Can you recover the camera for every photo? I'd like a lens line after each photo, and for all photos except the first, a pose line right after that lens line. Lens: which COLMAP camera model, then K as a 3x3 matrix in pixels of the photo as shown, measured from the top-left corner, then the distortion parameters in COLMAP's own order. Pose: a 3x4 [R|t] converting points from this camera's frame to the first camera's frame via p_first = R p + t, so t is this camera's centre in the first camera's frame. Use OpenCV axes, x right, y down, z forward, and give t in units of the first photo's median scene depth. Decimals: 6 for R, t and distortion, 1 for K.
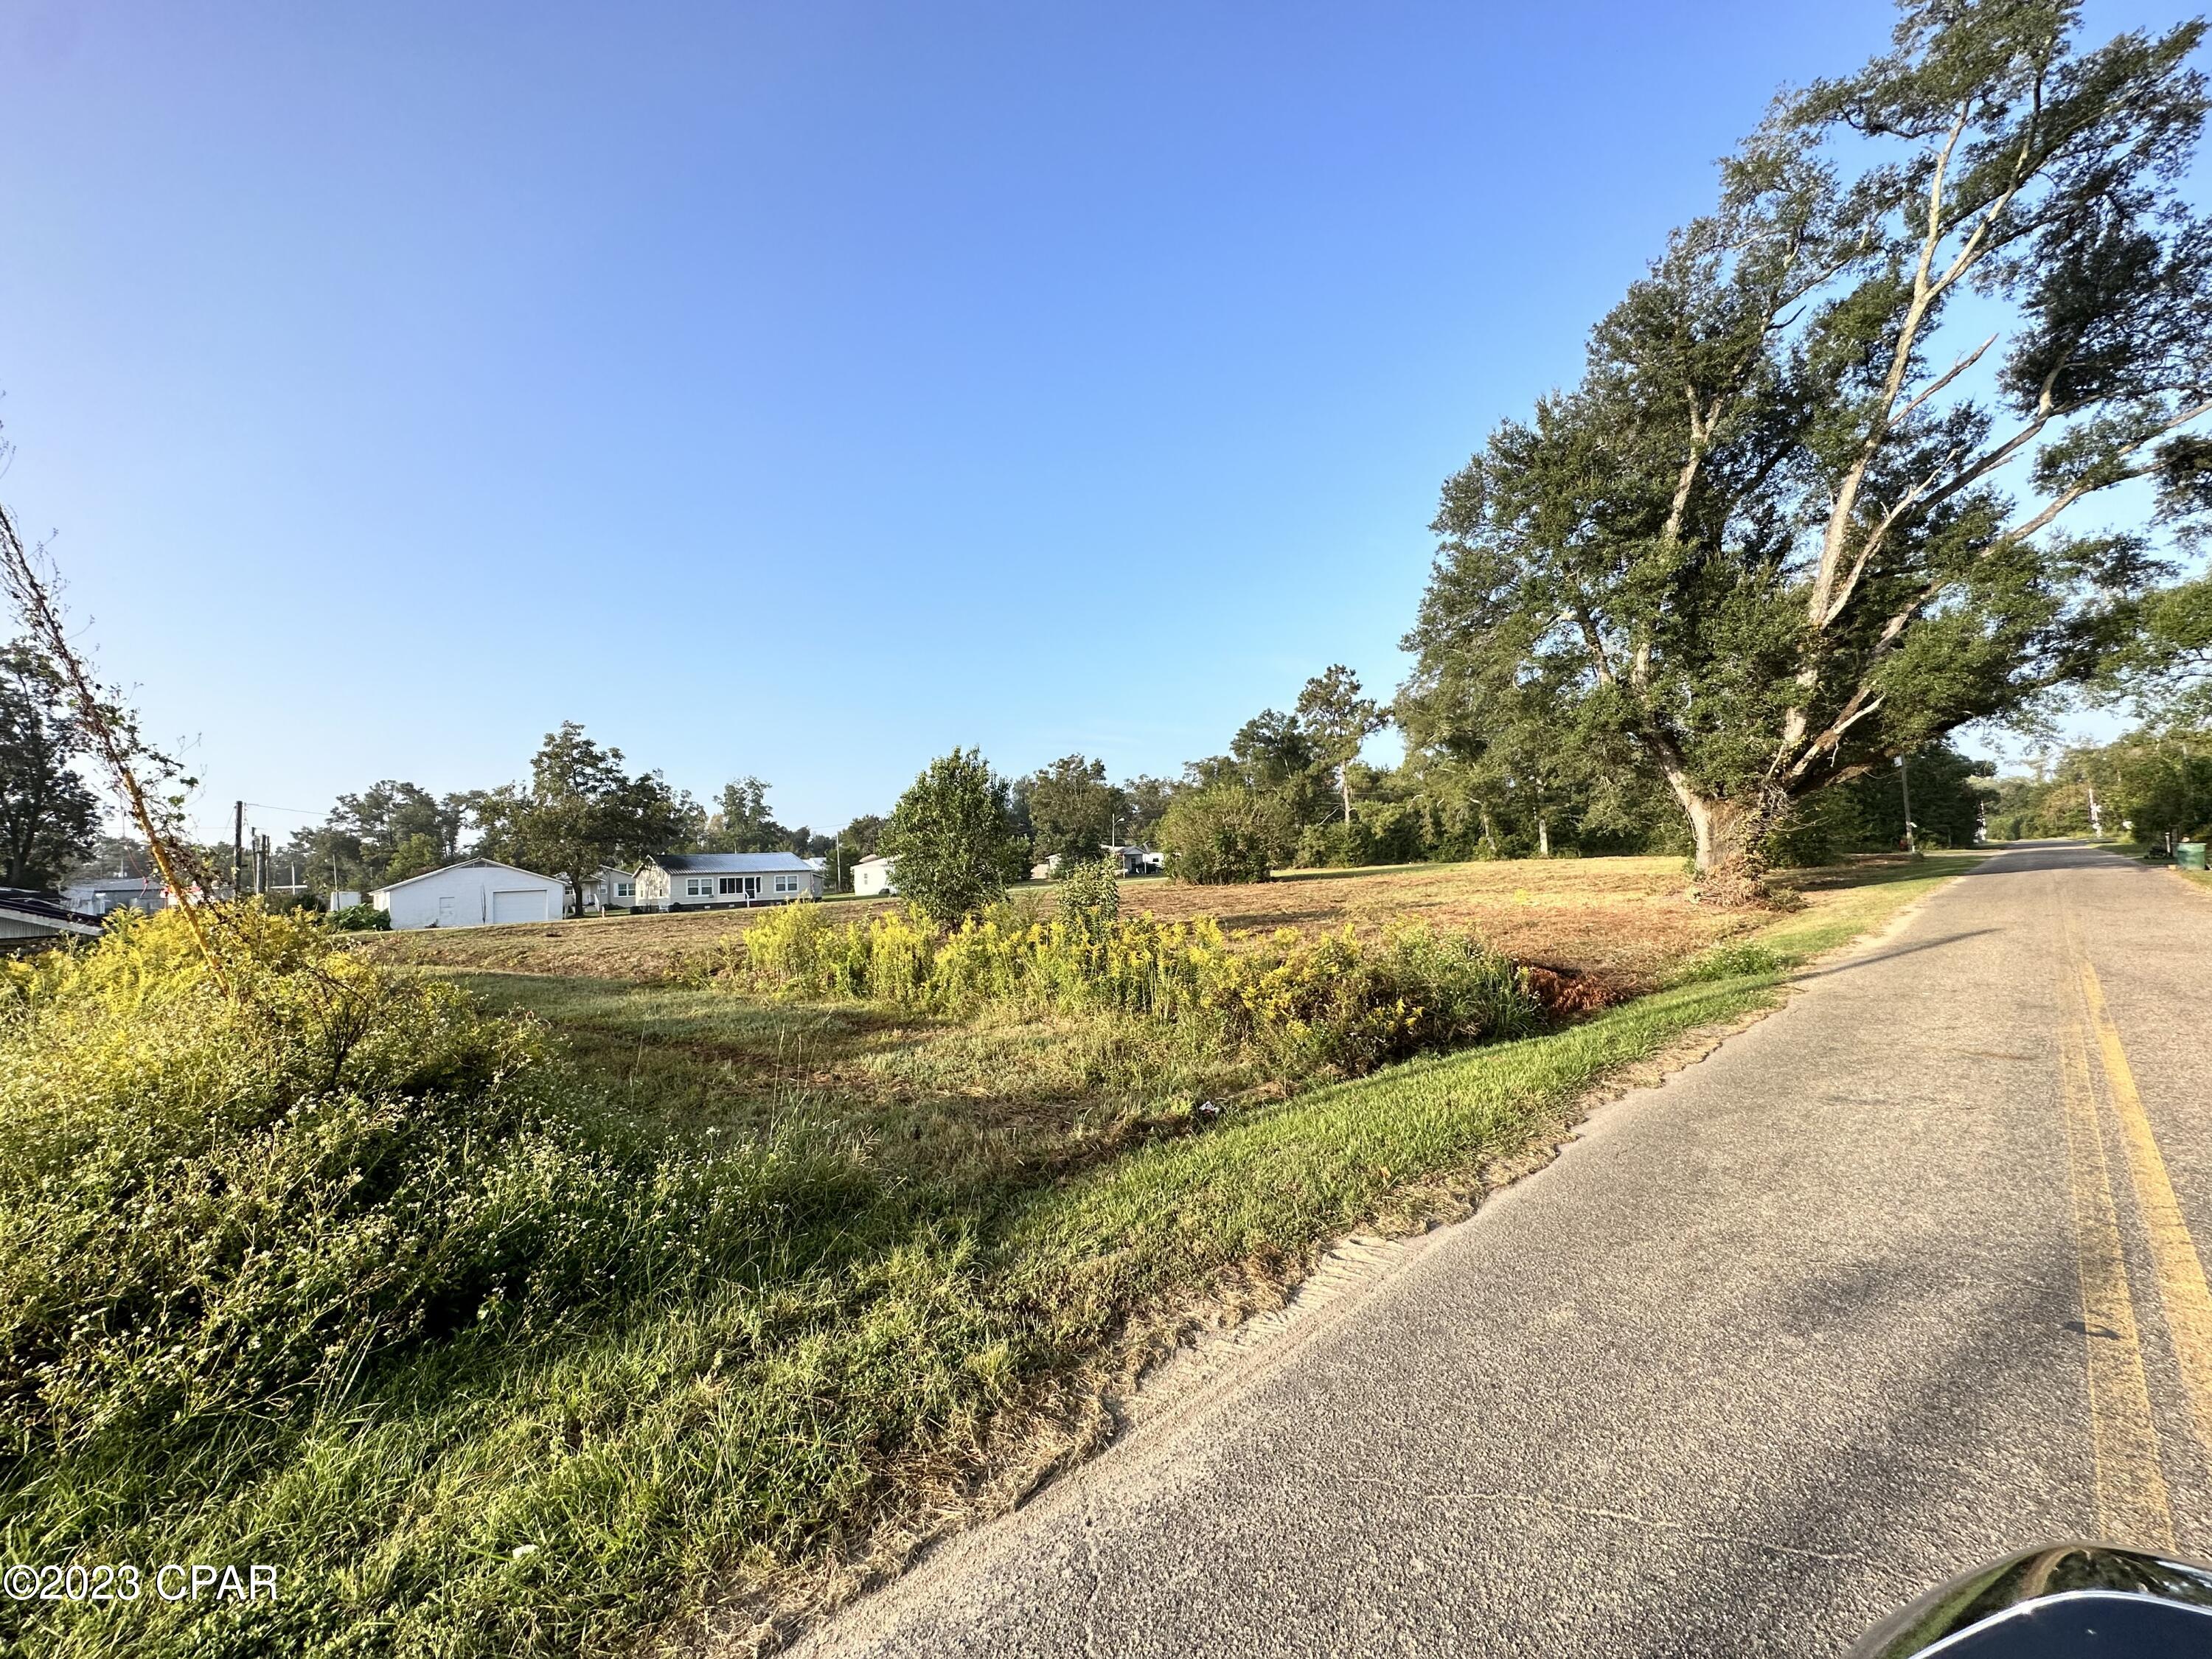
lens RADIAL K [[885.7, 0, 1100.2], [0, 885.7, 823.2], [0, 0, 1]] dist [0.000065, -0.000214]
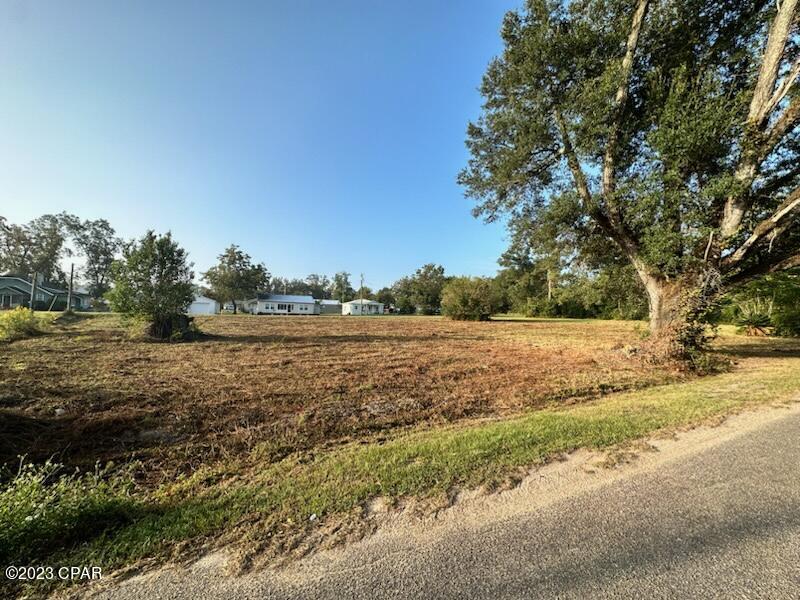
lens RADIAL K [[319.9, 0, 395.8], [0, 319.9, 298.7], [0, 0, 1]] dist [-0.002177, -0.000258]
pose [[0.953261, 0.059032, -0.296327, 0.199562], [-0.054592, 0.998238, 0.023243, 0.005334], [0.297177, -0.005979, 0.954804, 0.188239]]
